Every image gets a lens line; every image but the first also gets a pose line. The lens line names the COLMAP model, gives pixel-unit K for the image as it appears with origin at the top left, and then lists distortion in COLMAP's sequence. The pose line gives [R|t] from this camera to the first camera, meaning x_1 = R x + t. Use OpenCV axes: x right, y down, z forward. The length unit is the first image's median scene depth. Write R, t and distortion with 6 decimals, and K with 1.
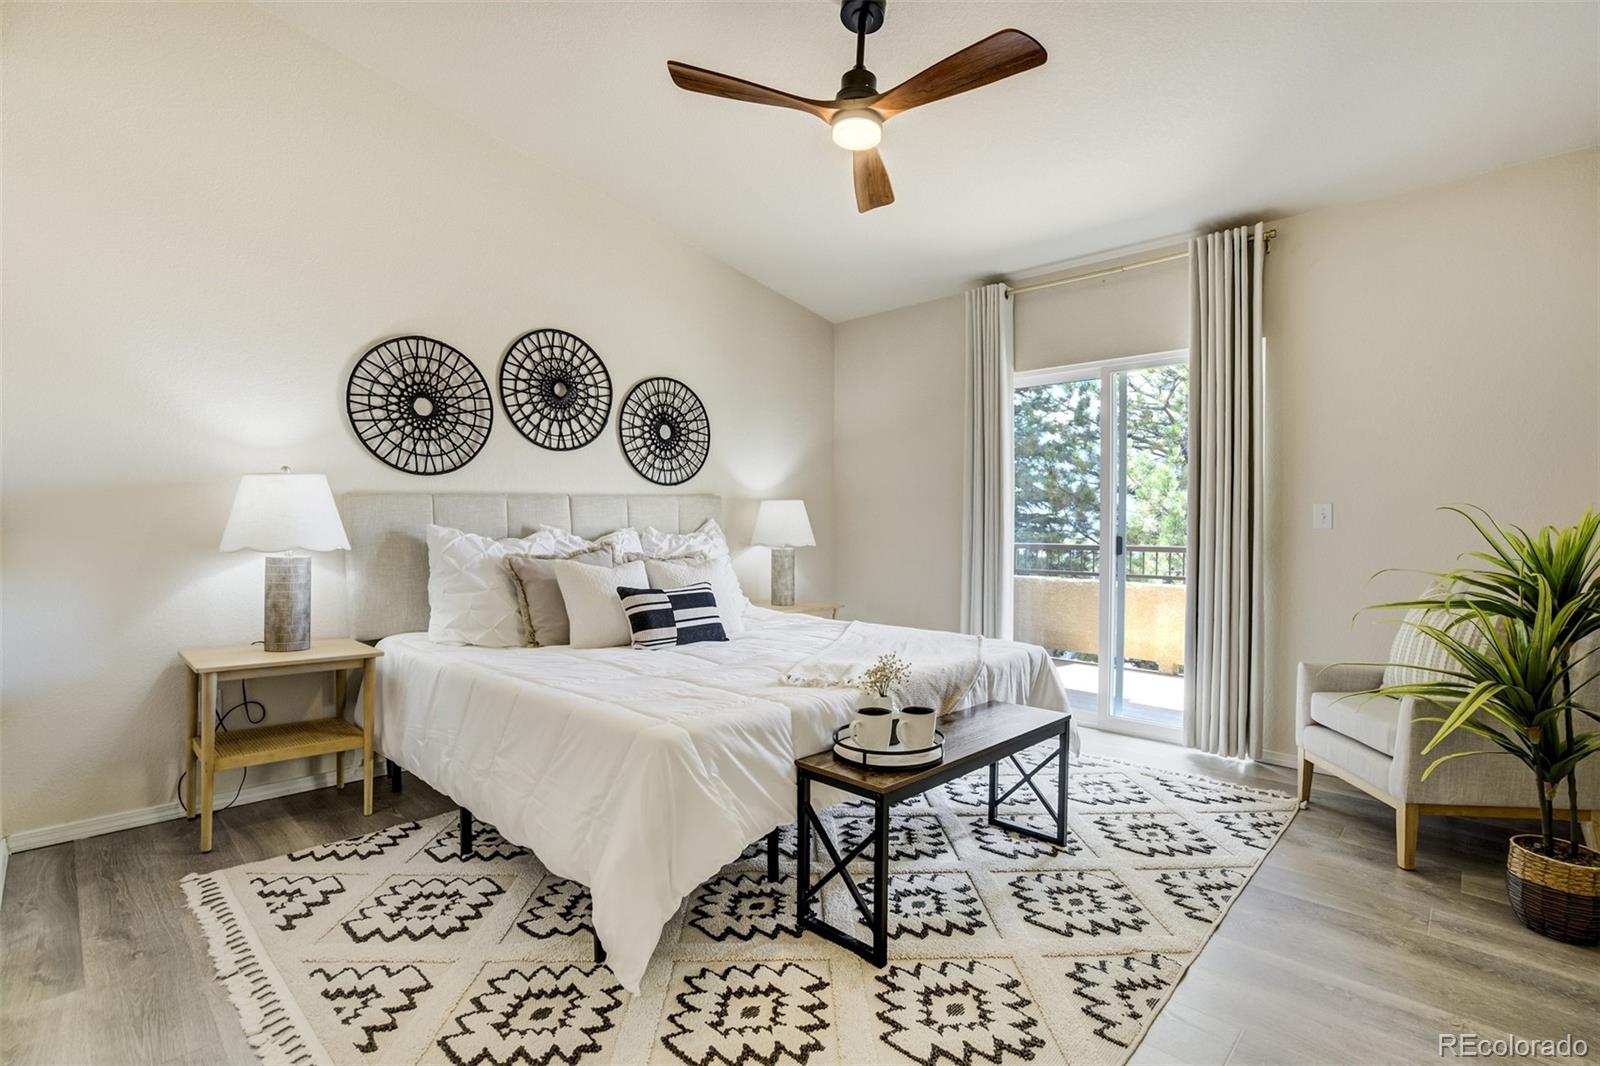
lens RADIAL K [[735.4, 0, 794.4], [0, 735.4, 549.8], [0, 0, 1]] dist [-0.046947, 0.016938]
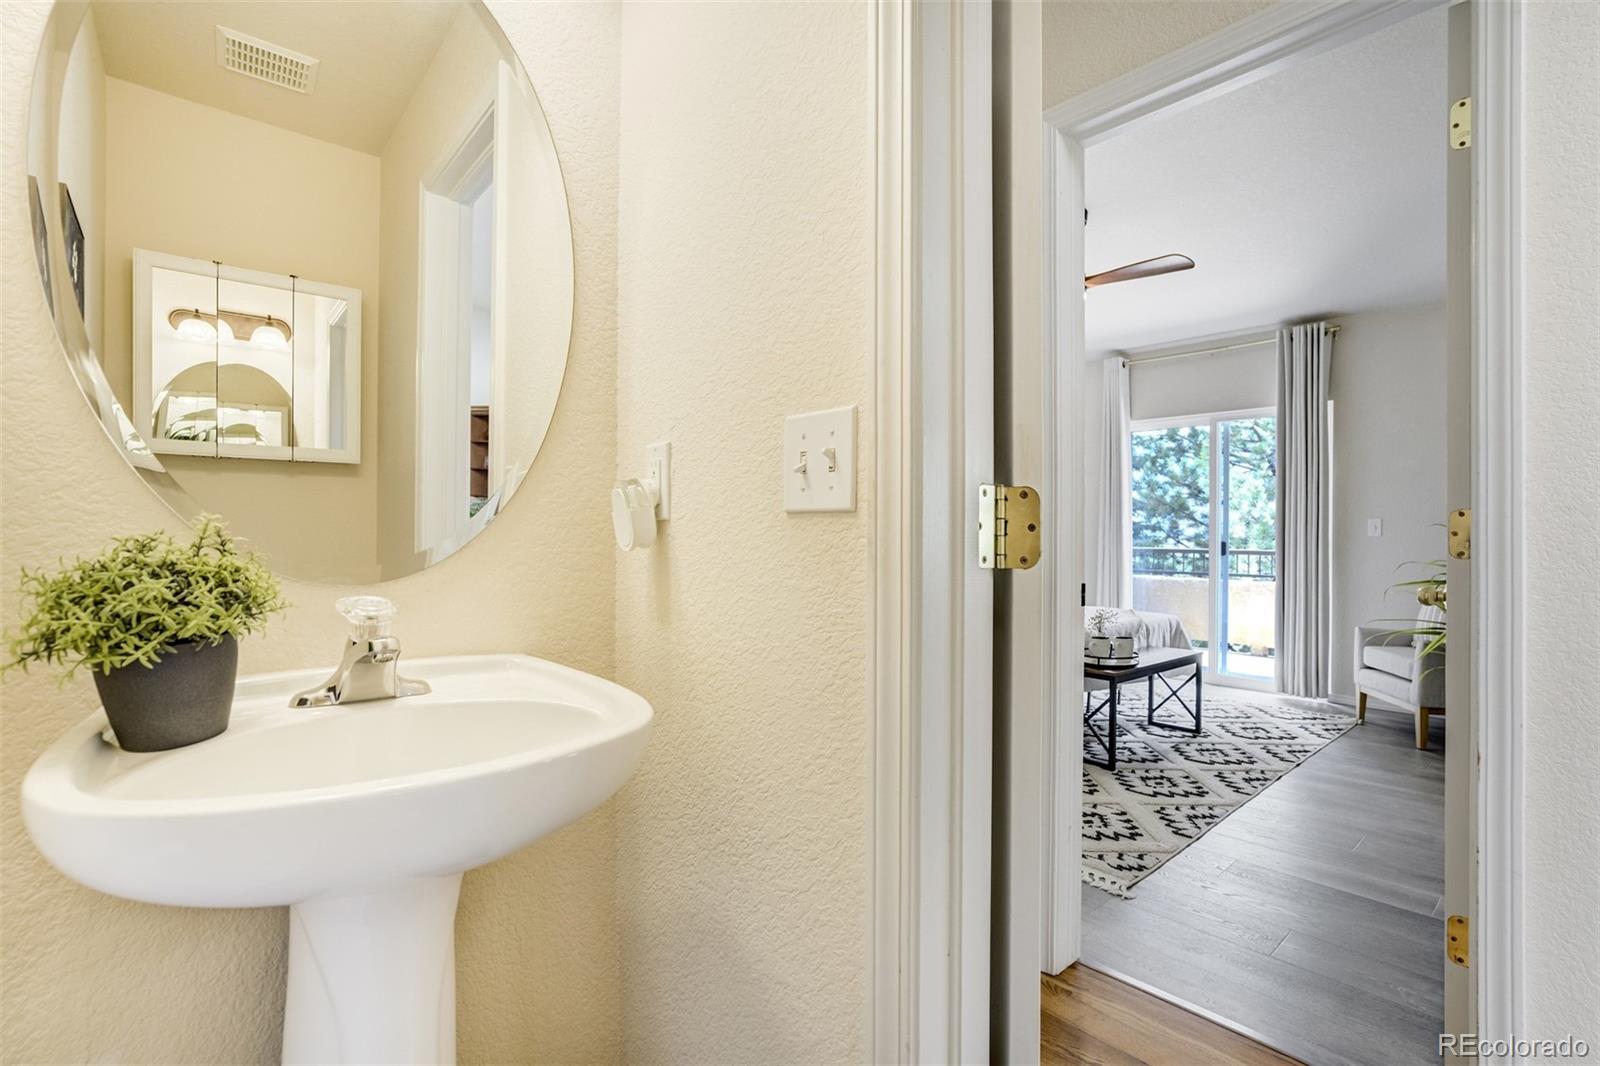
lens RADIAL K [[757.5, 0, 814.5], [0, 757.5, 533.8], [0, 0, 1]] dist [-0.018969, 0.001385]
pose [[0.998610, 0.004466, -0.052521, -0.279926], [-0.005904, 0.999611, -0.027252, 0.011326], [0.052379, 0.027524, 0.998248, -0.510238]]
